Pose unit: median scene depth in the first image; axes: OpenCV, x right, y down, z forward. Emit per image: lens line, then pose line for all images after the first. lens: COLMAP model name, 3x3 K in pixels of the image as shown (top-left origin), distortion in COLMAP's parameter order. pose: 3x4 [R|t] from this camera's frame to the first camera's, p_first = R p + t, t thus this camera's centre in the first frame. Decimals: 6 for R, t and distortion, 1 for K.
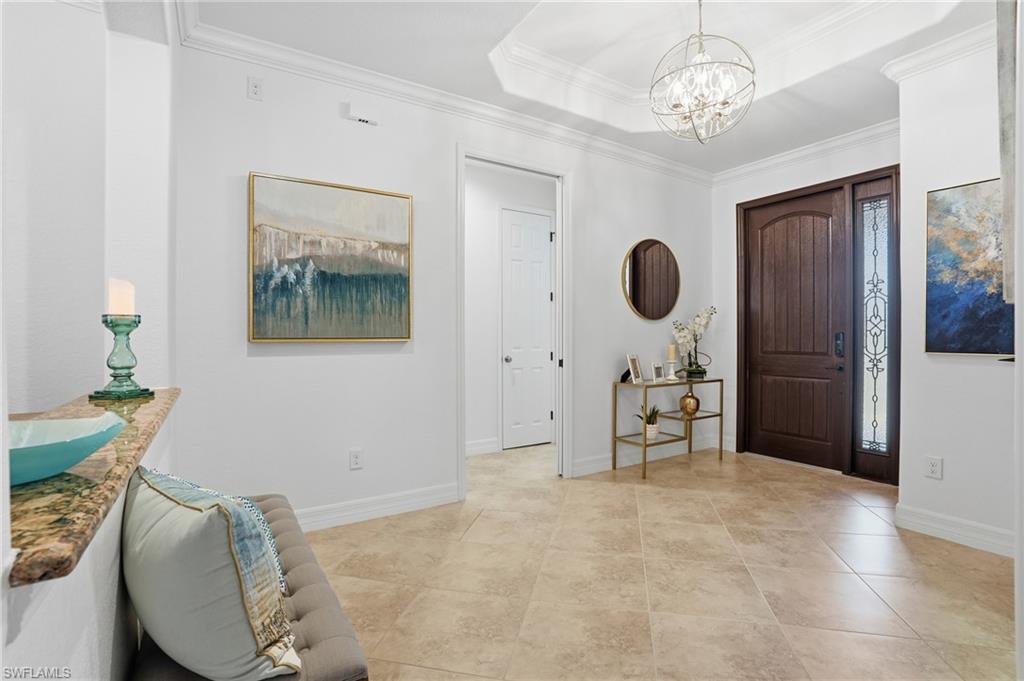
lens RADIAL K [[472.9, 0, 513.8], [0, 472.9, 342.9], [0, 0, 1]] dist [-0.050919, 0.010925]
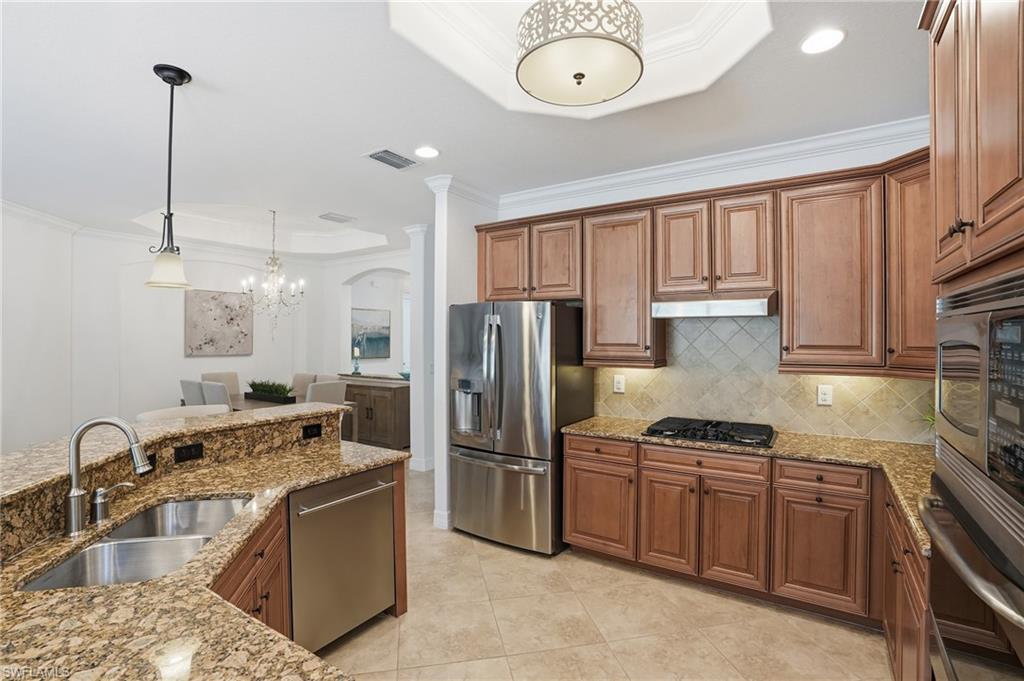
lens RADIAL K [[472.9, 0, 506.1], [0, 472.9, 338.1], [0, 0, 1]] dist [-0.050919, 0.010925]
pose [[0.915412, -0.002643, 0.402509, -0.658784], [0.010366, 0.999802, -0.017009, -0.064900], [-0.402384, 0.019743, 0.915258, -1.819708]]
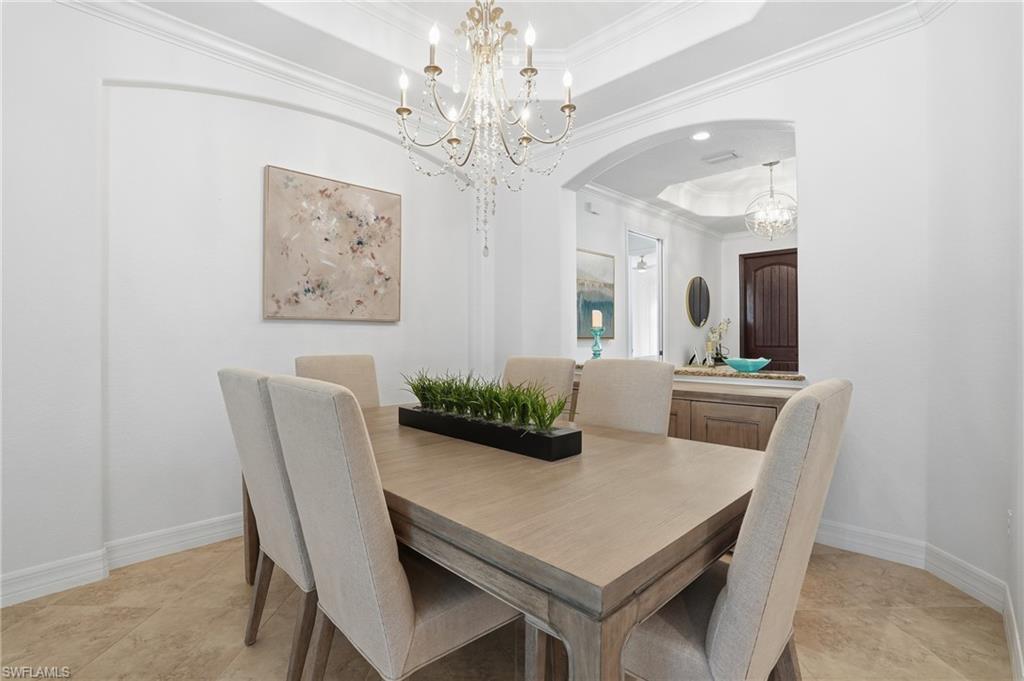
lens RADIAL K [[472.9, 0, 508.7], [0, 472.9, 339.8], [0, 0, 1]] dist [-0.050919, 0.010925]
pose [[0.978690, -0.005924, 0.205260, -0.830888], [0.008524, 0.999894, -0.011785, 0.012075], [-0.205169, 0.013284, 0.978637, -0.539396]]
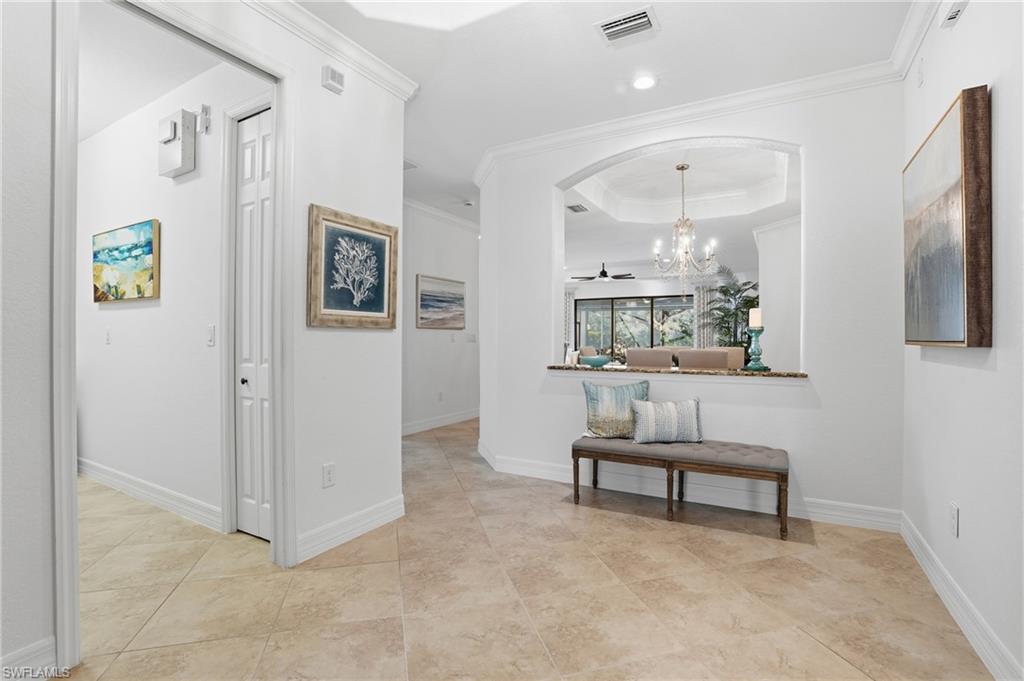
lens RADIAL K [[472.9, 0, 517.2], [0, 472.9, 340.6], [0, 0, 1]] dist [-0.050919, 0.010925]
pose [[-0.882351, 0.001325, -0.470589, 0.440502], [-0.008419, 0.999792, 0.018600, -0.014914], [0.470516, 0.020373, -0.882156, 1.062596]]
